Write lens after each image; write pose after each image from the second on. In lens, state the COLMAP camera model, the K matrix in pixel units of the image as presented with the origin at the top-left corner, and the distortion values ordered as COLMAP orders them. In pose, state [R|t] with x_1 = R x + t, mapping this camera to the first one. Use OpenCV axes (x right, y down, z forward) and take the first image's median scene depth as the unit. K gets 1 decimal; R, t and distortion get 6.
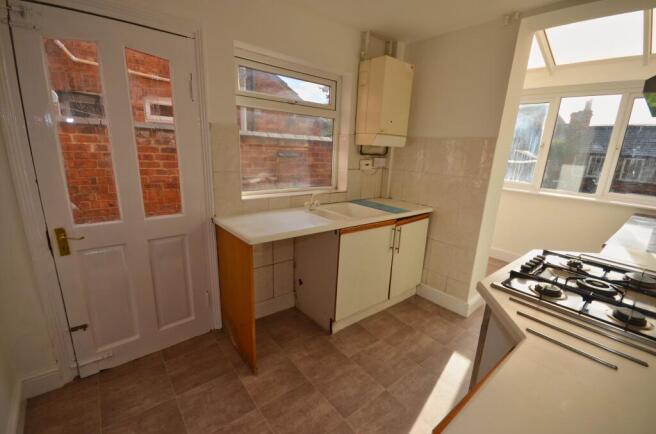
lens RADIAL K [[289.8, 0, 326.5], [0, 289.8, 216.5], [0, 0, 1]] dist [0.000792, -0.001085]
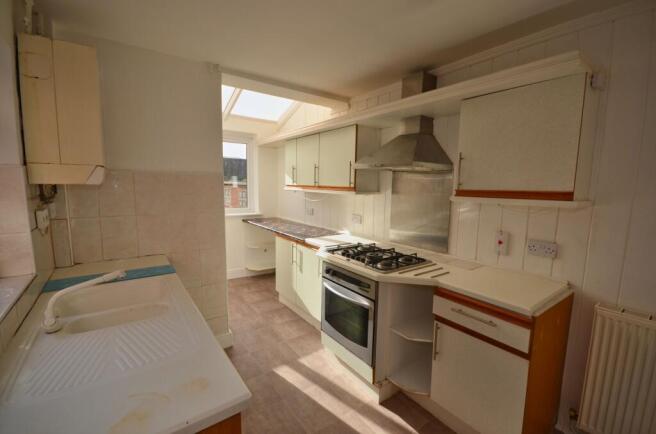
lens RADIAL K [[289.8, 0, 326.3], [0, 289.8, 221.0], [0, 0, 1]] dist [0.000792, -0.001085]
pose [[0.069320, -0.168455, 0.983269, -0.405288], [0.227985, 0.962231, 0.148778, -0.144636], [-0.971194, 0.213857, 0.105107, 0.455228]]
